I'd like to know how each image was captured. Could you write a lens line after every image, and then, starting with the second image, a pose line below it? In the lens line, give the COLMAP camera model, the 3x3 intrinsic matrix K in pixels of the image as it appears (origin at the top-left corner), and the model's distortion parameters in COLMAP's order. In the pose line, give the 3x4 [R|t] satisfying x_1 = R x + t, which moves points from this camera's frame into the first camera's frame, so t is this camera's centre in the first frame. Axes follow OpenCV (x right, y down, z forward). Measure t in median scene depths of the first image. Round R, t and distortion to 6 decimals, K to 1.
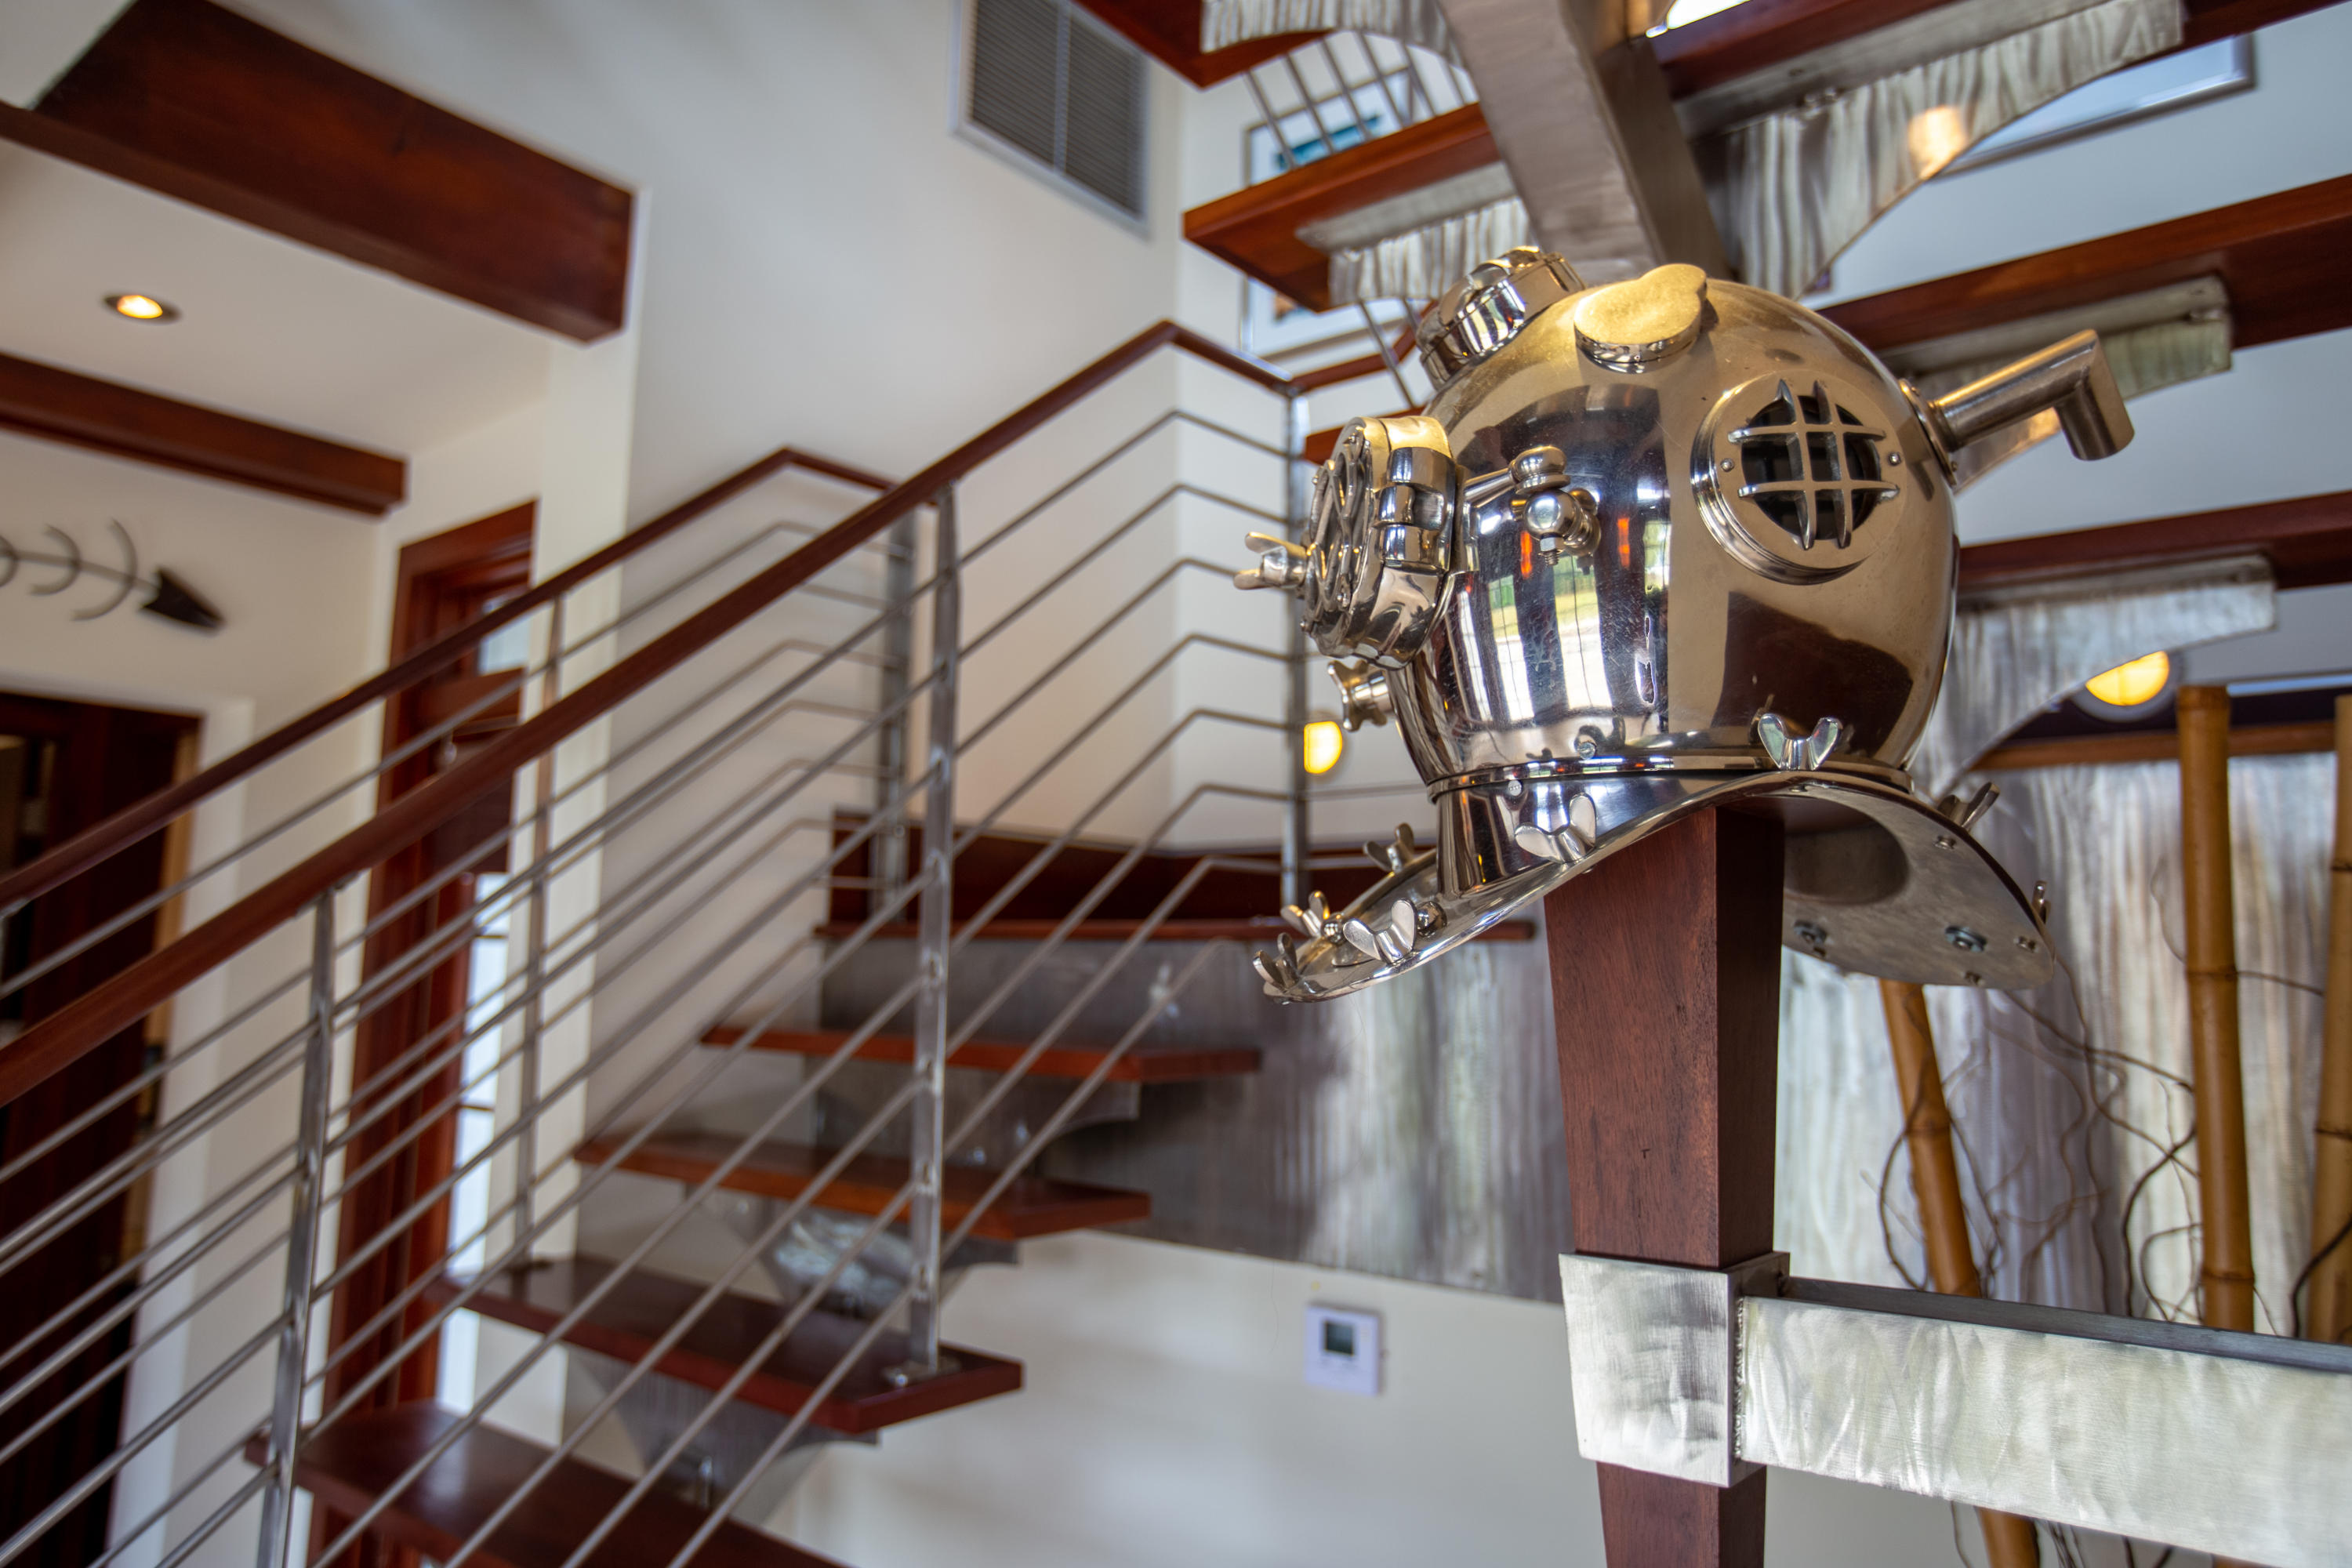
lens RADIAL K [[1635.1, 0, 1179.2], [0, 1635.1, 761.9], [0, 0, 1]] dist [-0.010742, -0.001031]
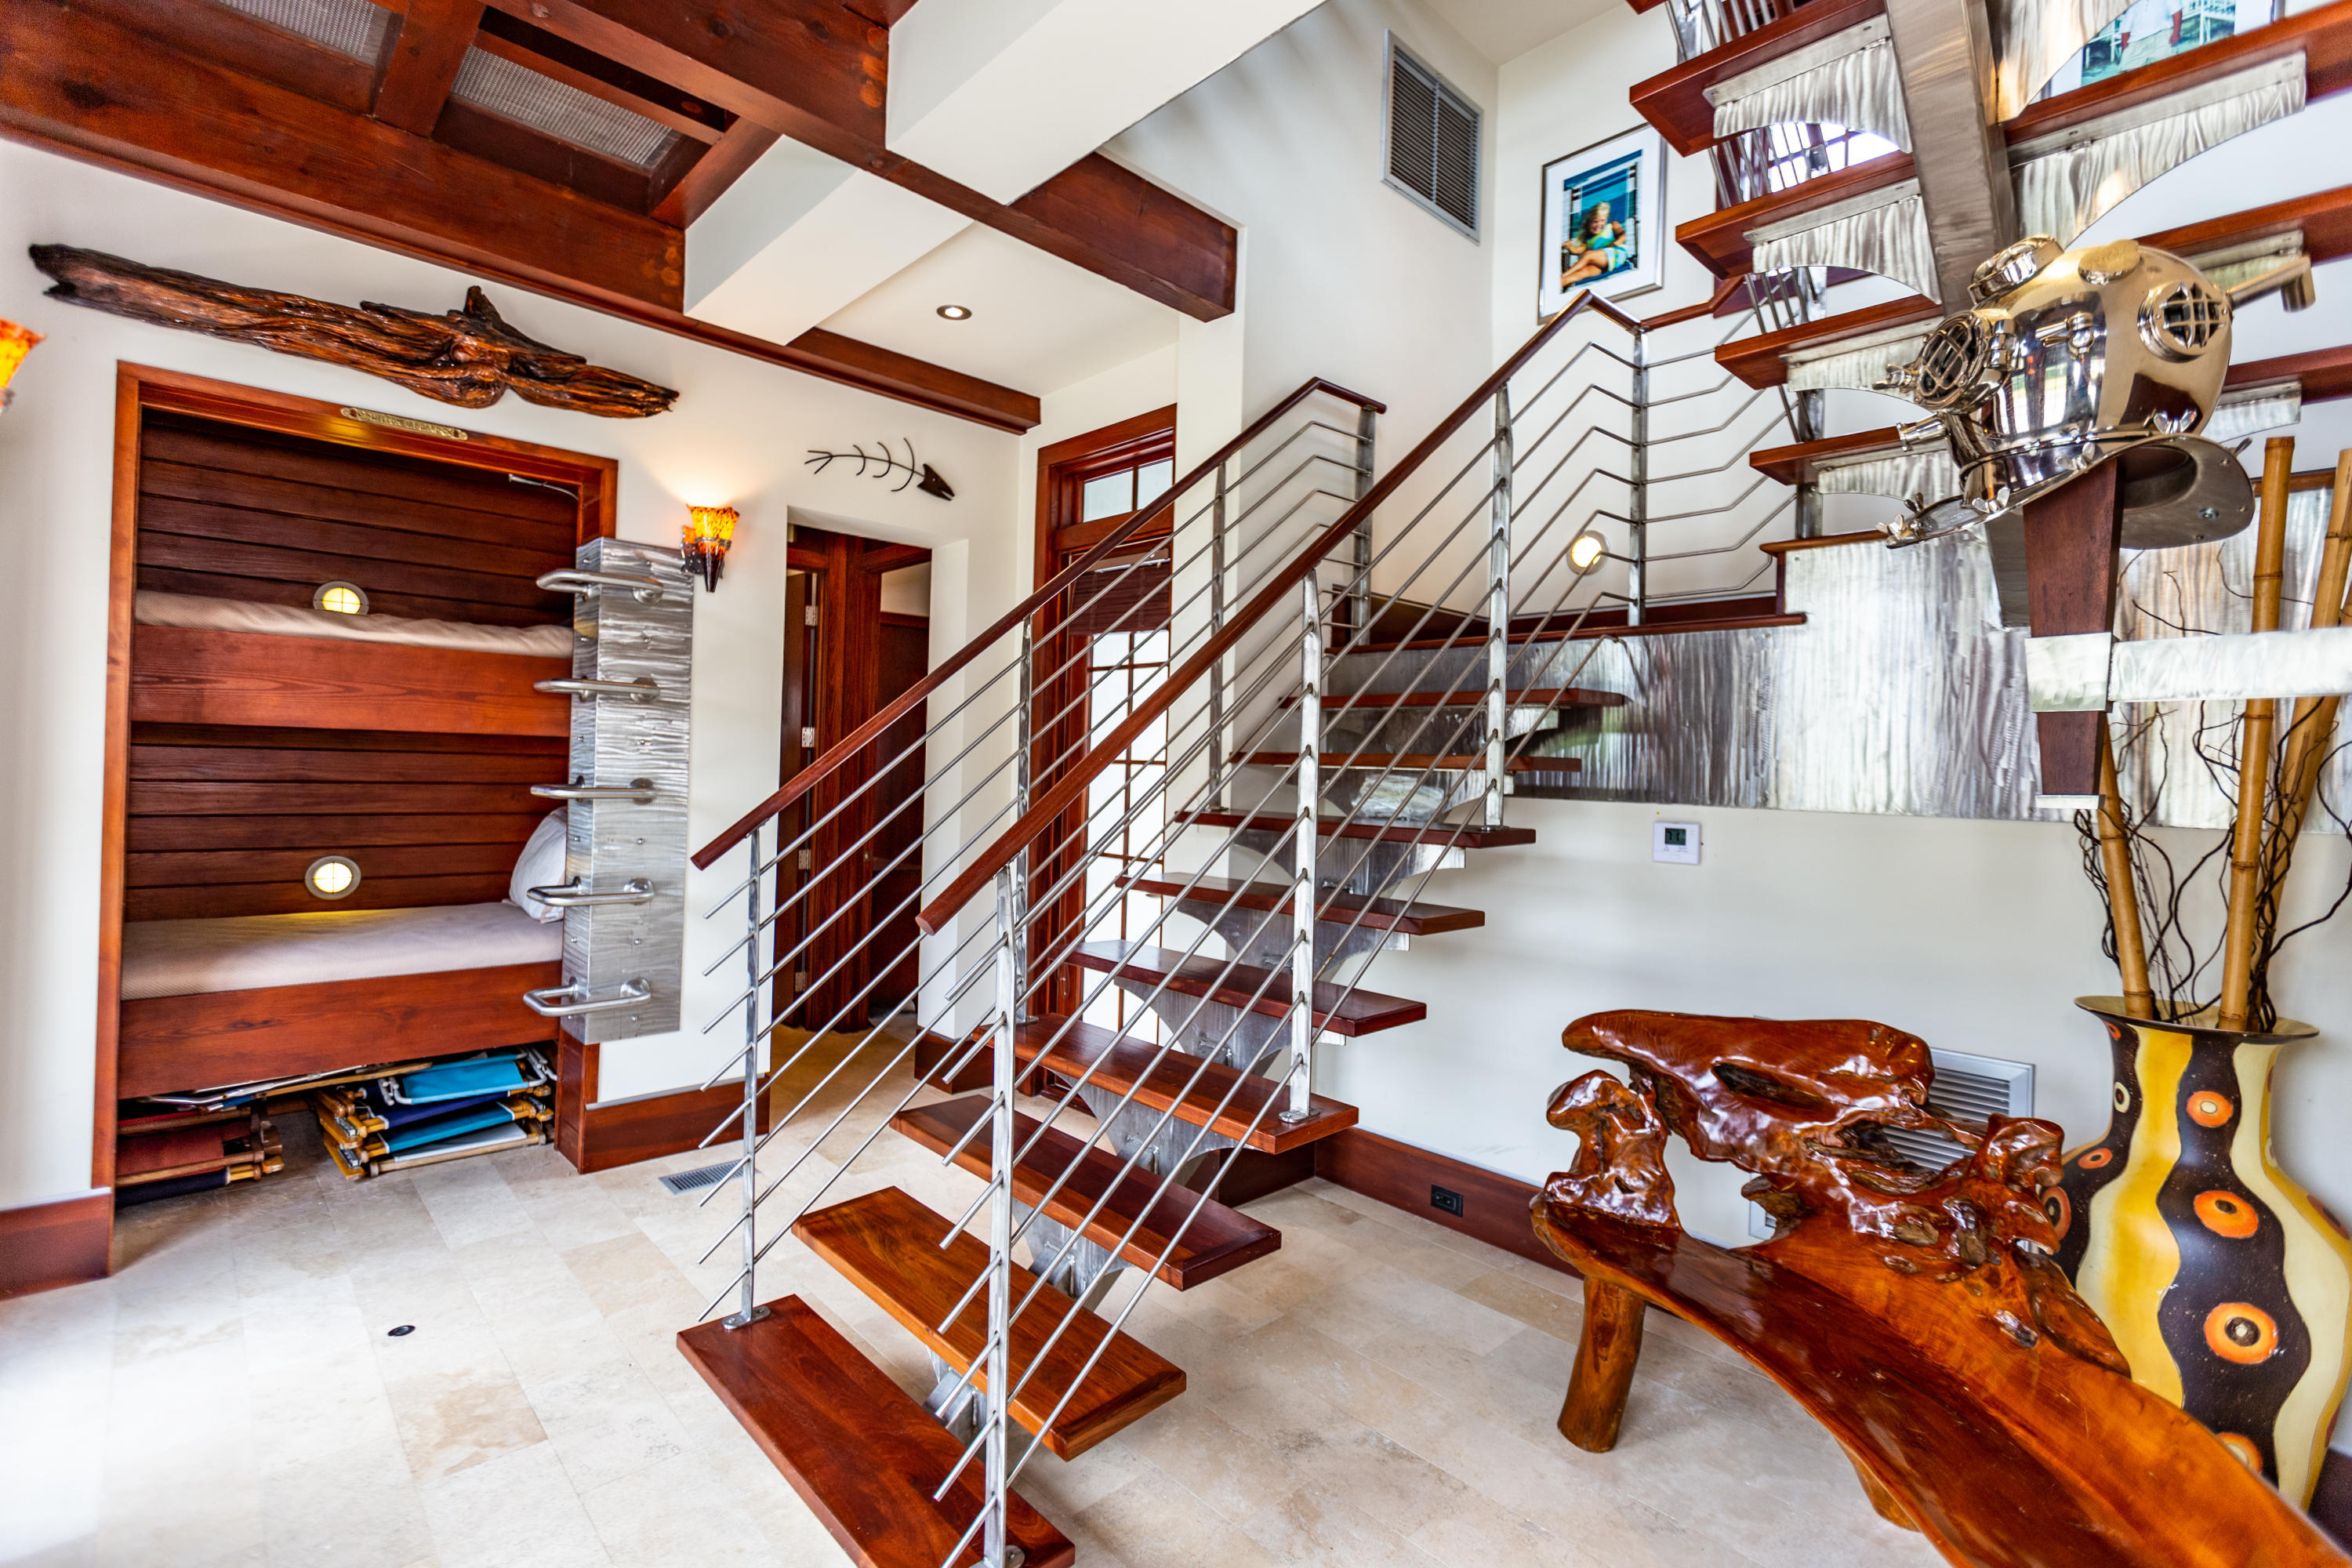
lens RADIAL K [[1084.7, 0, 1168.3], [0, 1084.7, 766.8], [0, 0, 1]] dist [-0.045691, 0.018603]
pose [[0.989210, 0.008025, -0.146285, -0.324602], [0.012488, 0.990245, 0.138775, 0.093012], [0.145972, -0.139104, 0.979460, -0.333310]]
